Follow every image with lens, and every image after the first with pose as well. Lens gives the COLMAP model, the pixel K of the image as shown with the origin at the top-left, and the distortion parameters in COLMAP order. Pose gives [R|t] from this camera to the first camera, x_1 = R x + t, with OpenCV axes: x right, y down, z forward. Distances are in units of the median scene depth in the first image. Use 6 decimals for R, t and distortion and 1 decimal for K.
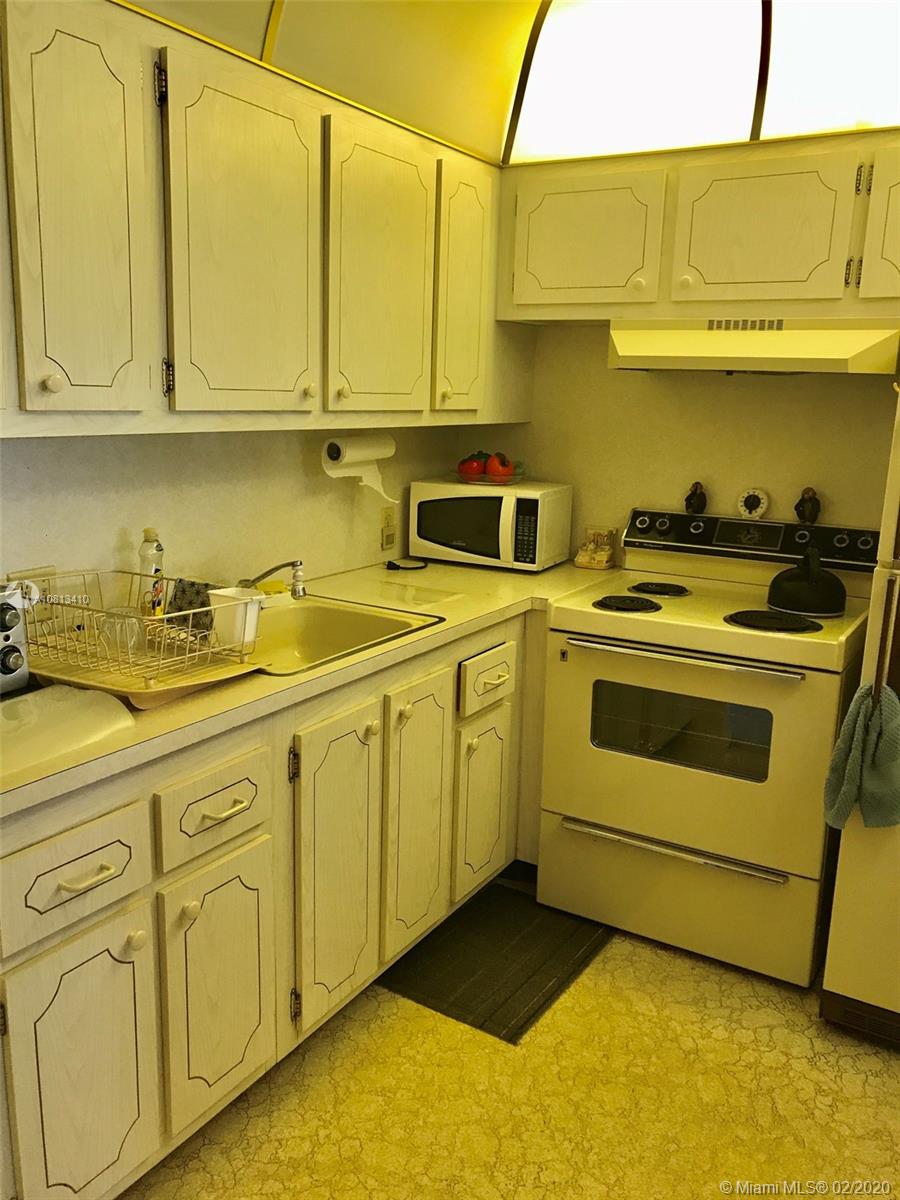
lens RADIAL K [[981.9, 0, 449.3], [0, 981.9, 573.8], [0, 0, 1]] dist [0.022777, -0.019998]
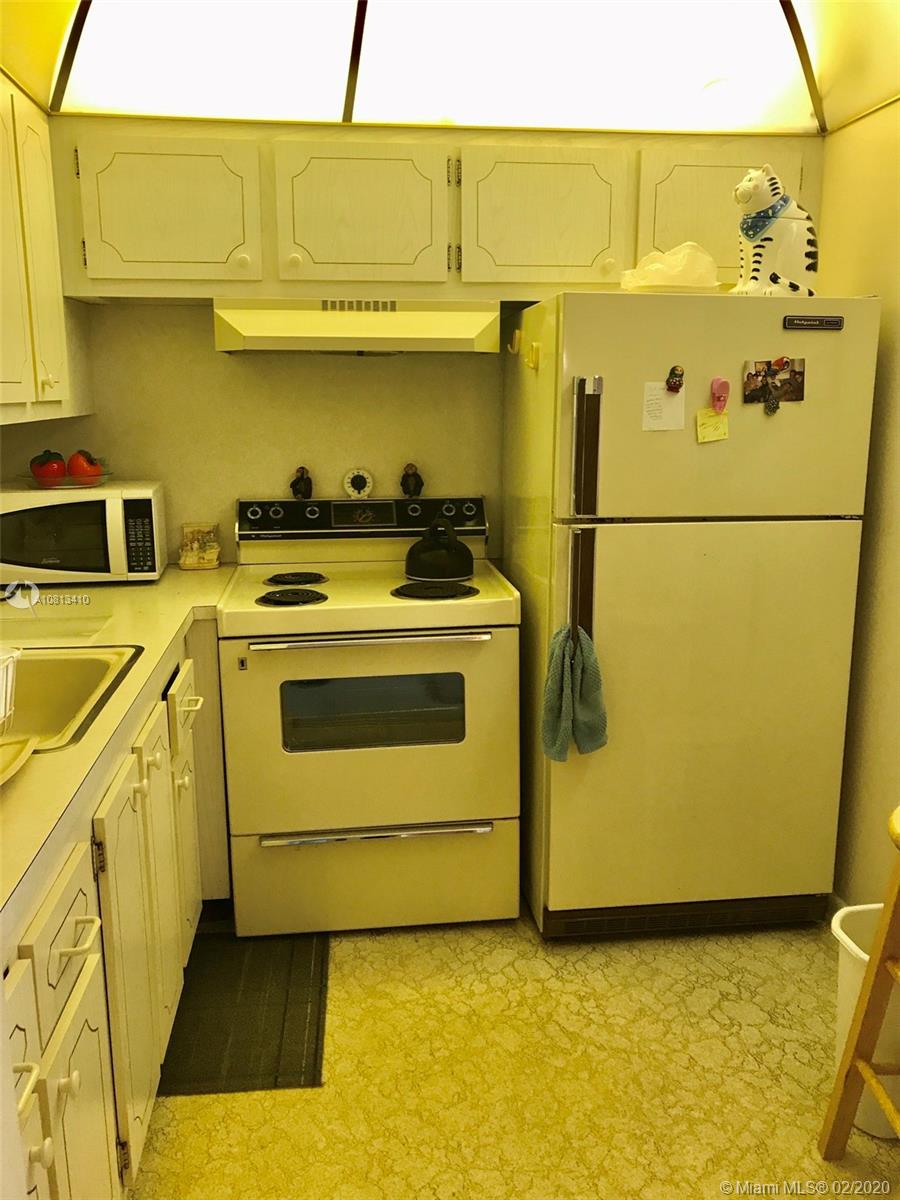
lens RADIAL K [[981.9, 0, 449.3], [0, 981.9, 573.8], [0, 0, 1]] dist [0.022777, -0.019998]
pose [[0.789444, -0.140766, 0.597463, -0.267845], [0.138547, 0.989094, 0.049970, -0.018212], [-0.597982, 0.043329, 0.800338, 0.147486]]
